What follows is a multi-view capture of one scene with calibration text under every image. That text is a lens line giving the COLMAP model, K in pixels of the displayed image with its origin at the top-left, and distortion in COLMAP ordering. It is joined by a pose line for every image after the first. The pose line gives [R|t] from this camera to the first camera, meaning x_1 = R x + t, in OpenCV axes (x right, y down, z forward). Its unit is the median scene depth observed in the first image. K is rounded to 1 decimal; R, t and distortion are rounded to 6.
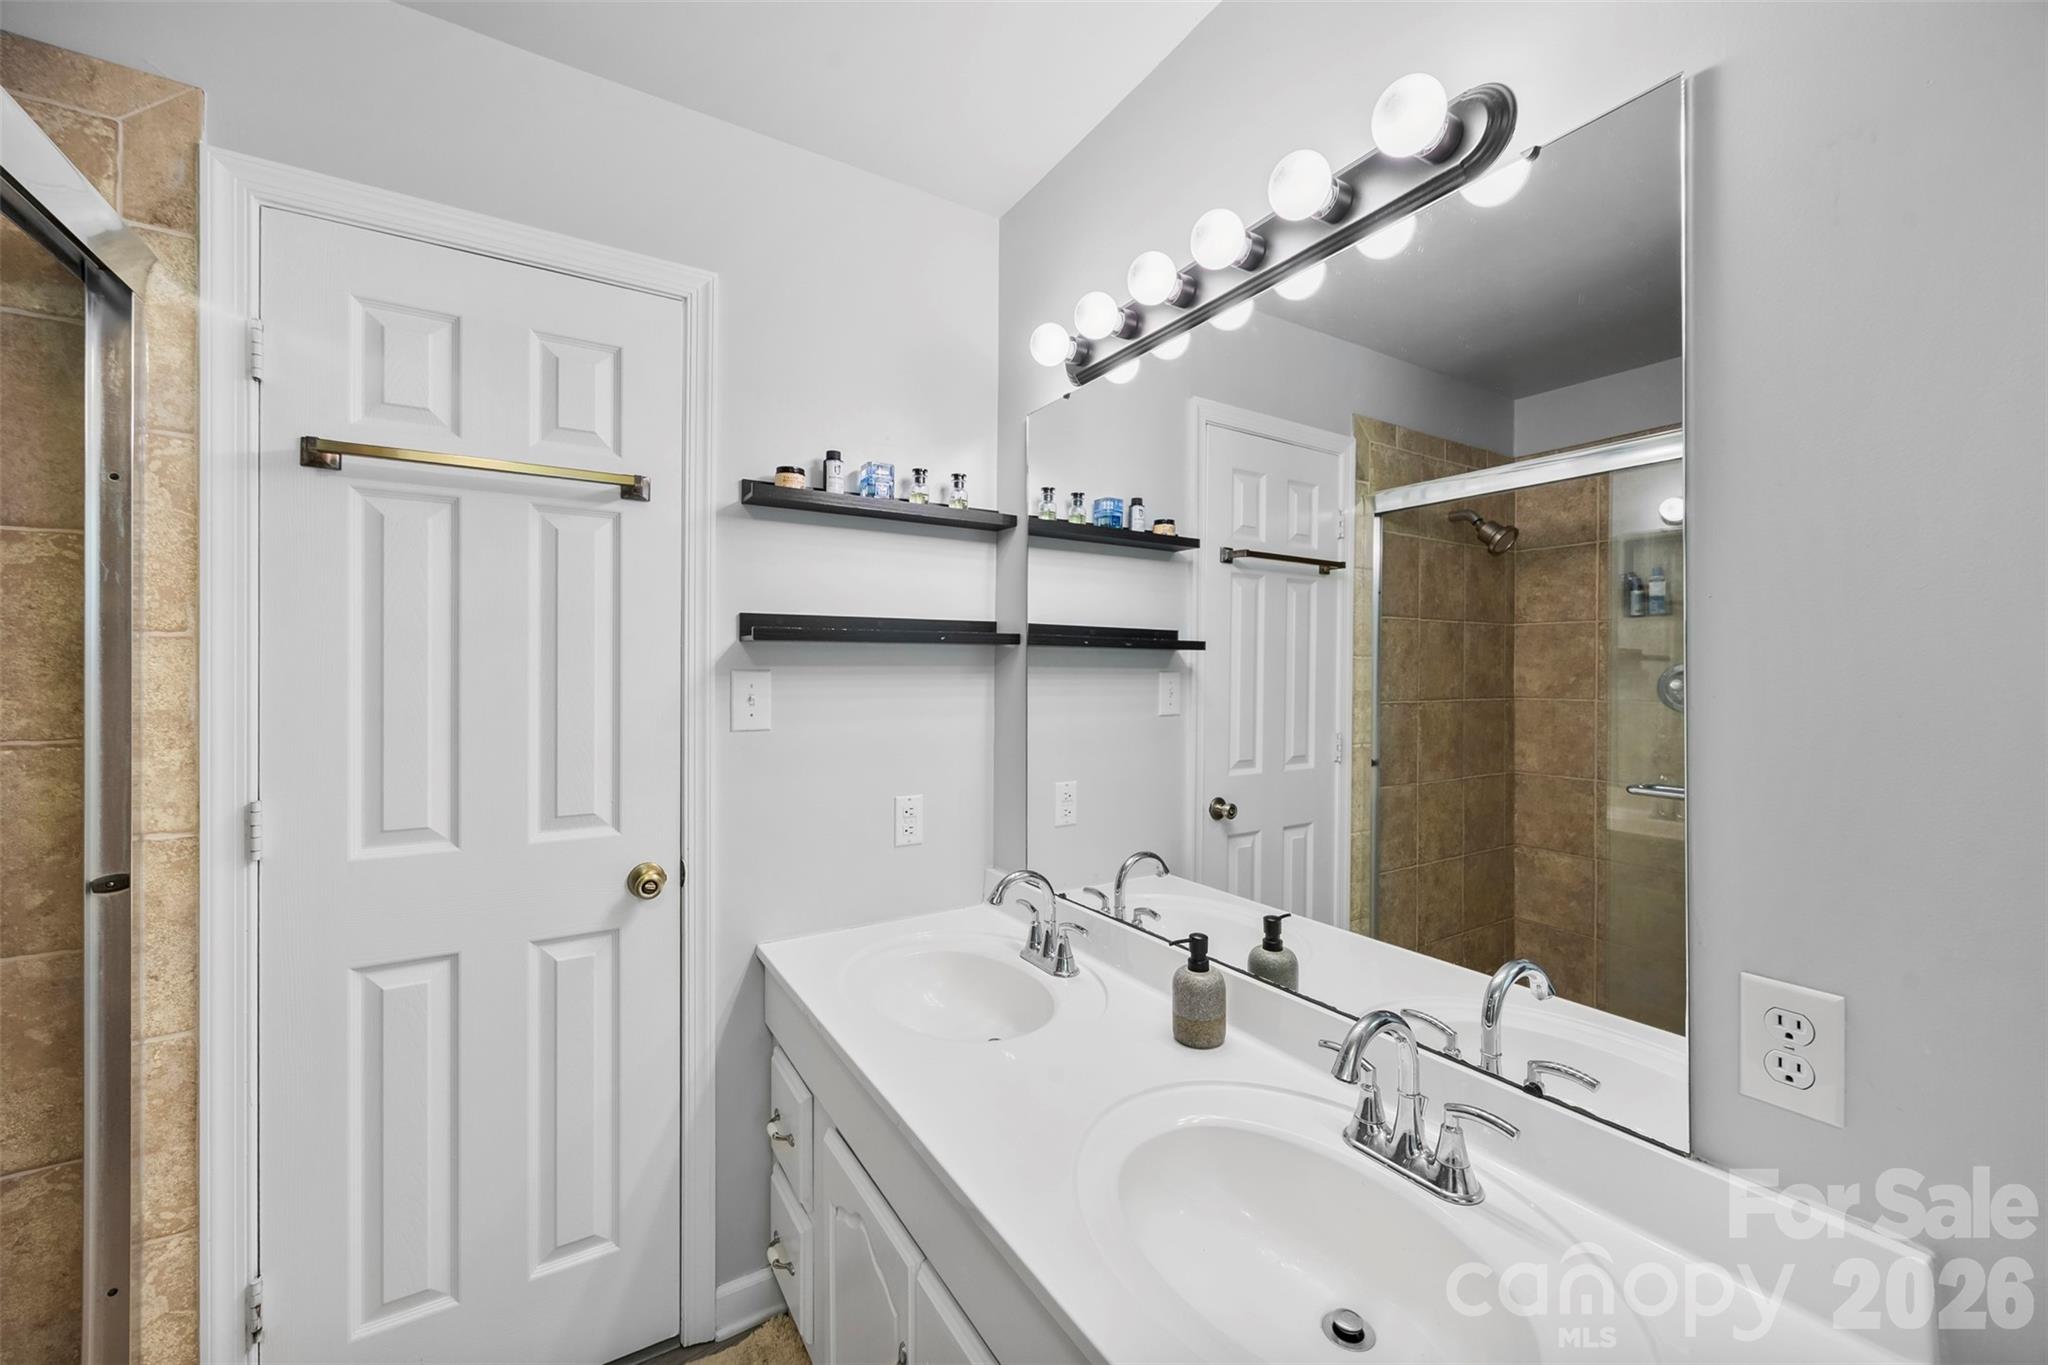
lens RADIAL K [[791.3, 0, 1020.7], [0, 791.3, 677.5], [0, 0, 1]] dist [0.001953, 0.000048]
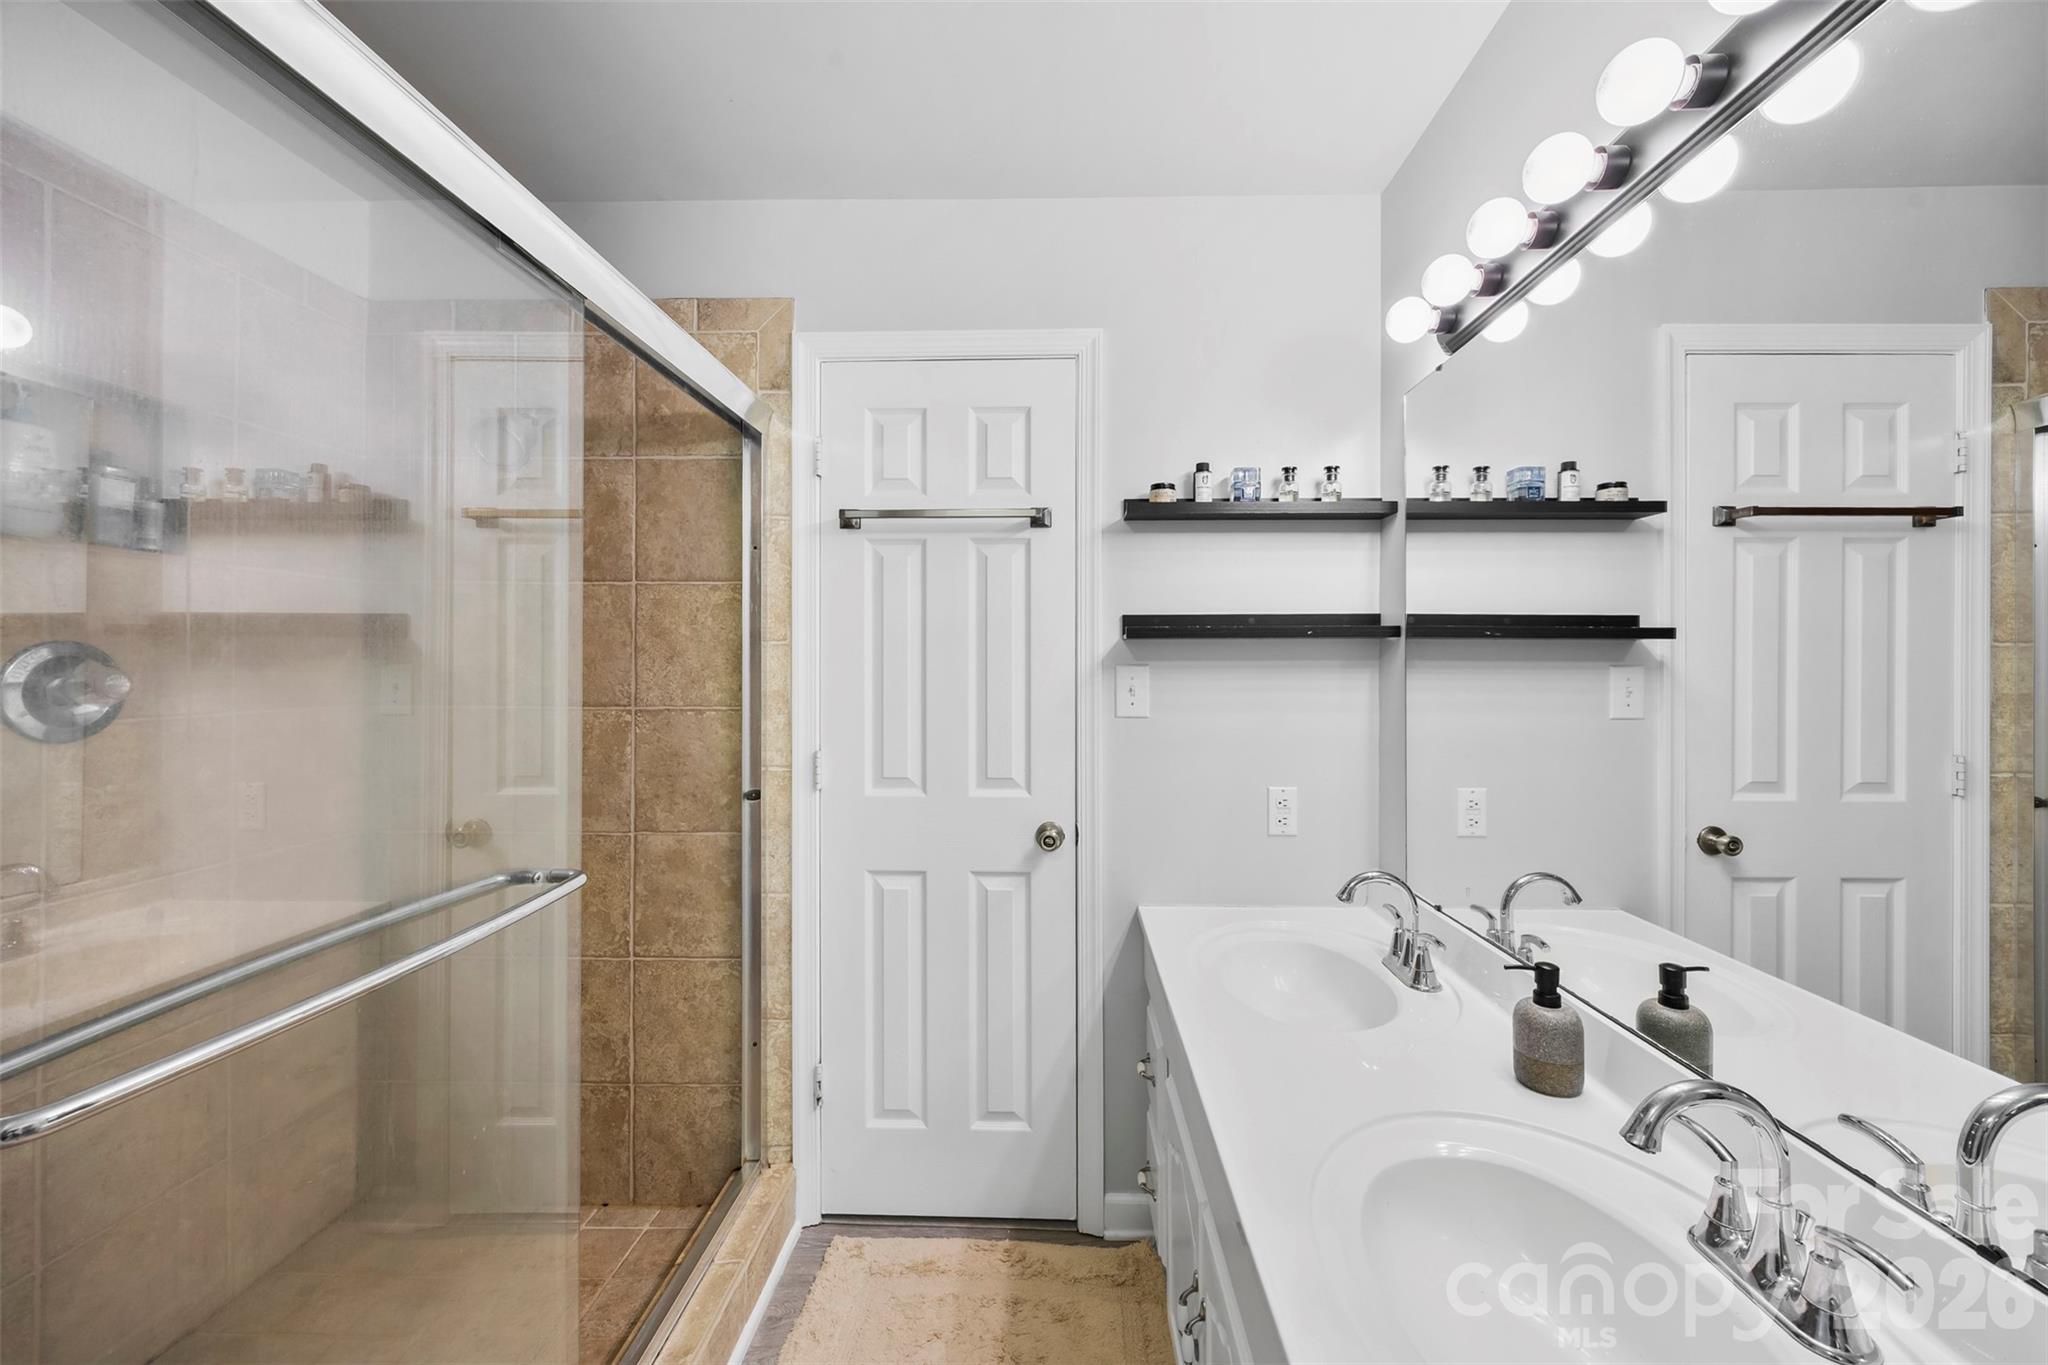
lens RADIAL K [[791.3, 0, 1041.8], [0, 791.3, 673.0], [0, 0, 1]] dist [0.001953, 0.000048]
pose [[0.834038, 0.002241, -0.551703, 0.194886], [-0.003955, 0.999990, -0.001917, 0.005820], [0.551694, 0.003781, 0.834038, -0.030658]]
